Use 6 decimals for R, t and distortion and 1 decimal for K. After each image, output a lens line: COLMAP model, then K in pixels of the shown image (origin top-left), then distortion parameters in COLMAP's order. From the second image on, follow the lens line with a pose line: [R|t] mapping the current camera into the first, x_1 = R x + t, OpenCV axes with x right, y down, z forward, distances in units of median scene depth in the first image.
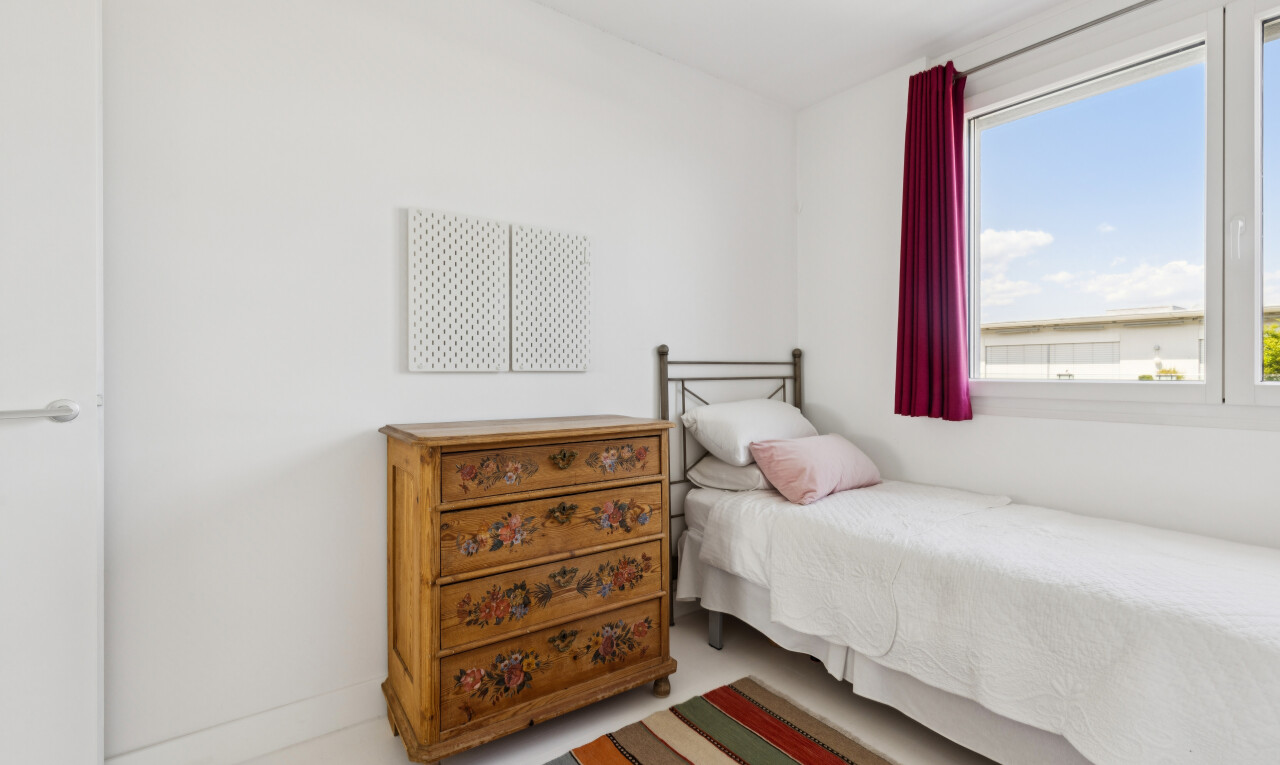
lens RADIAL K [[584.9, 0, 643.1], [0, 584.9, 373.6], [0, 0, 1]] dist [0.011116, 0.000409]
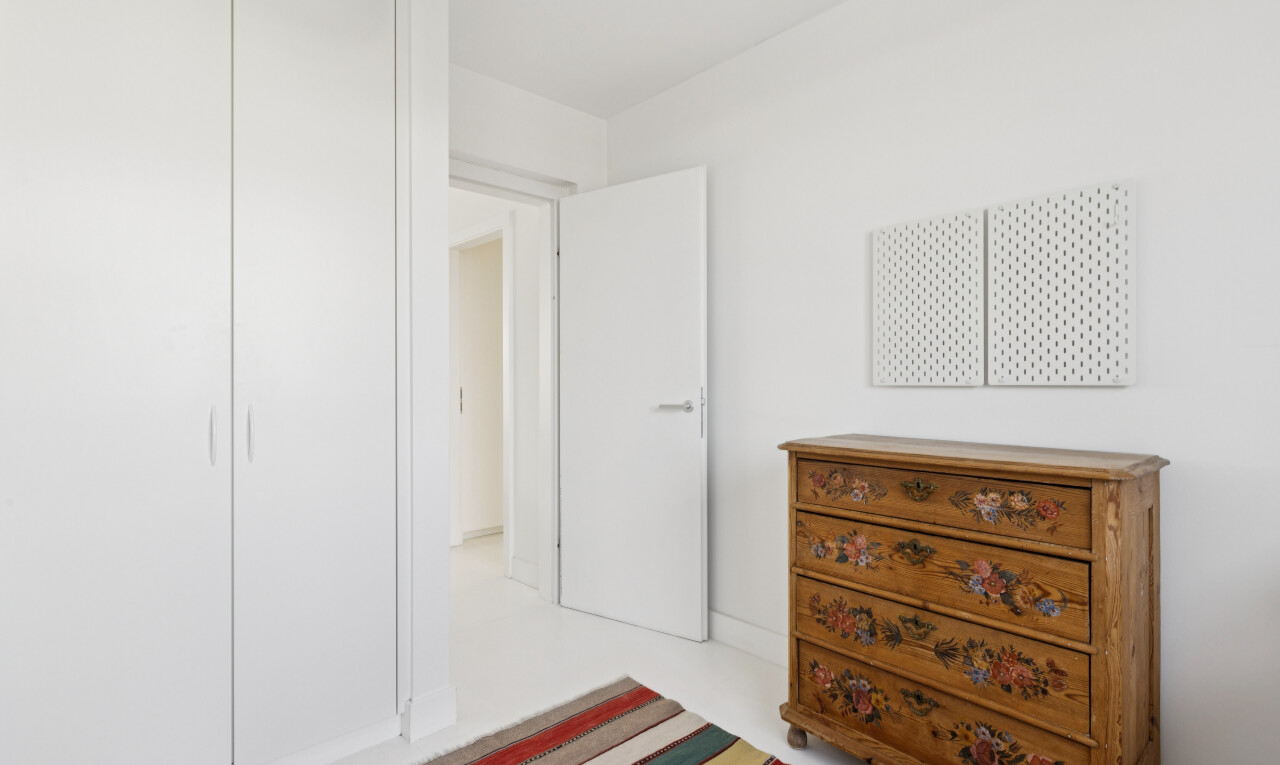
lens RADIAL K [[623.9, 0, 642.7], [0, 623.9, 383.9], [0, 0, 1]] dist [0.001209, 0.000317]
pose [[0.097484, 0.002138, -0.995235, 0.712093], [-0.004241, 0.999990, 0.001733, -0.006830], [0.995228, 0.004052, 0.097492, 0.501822]]
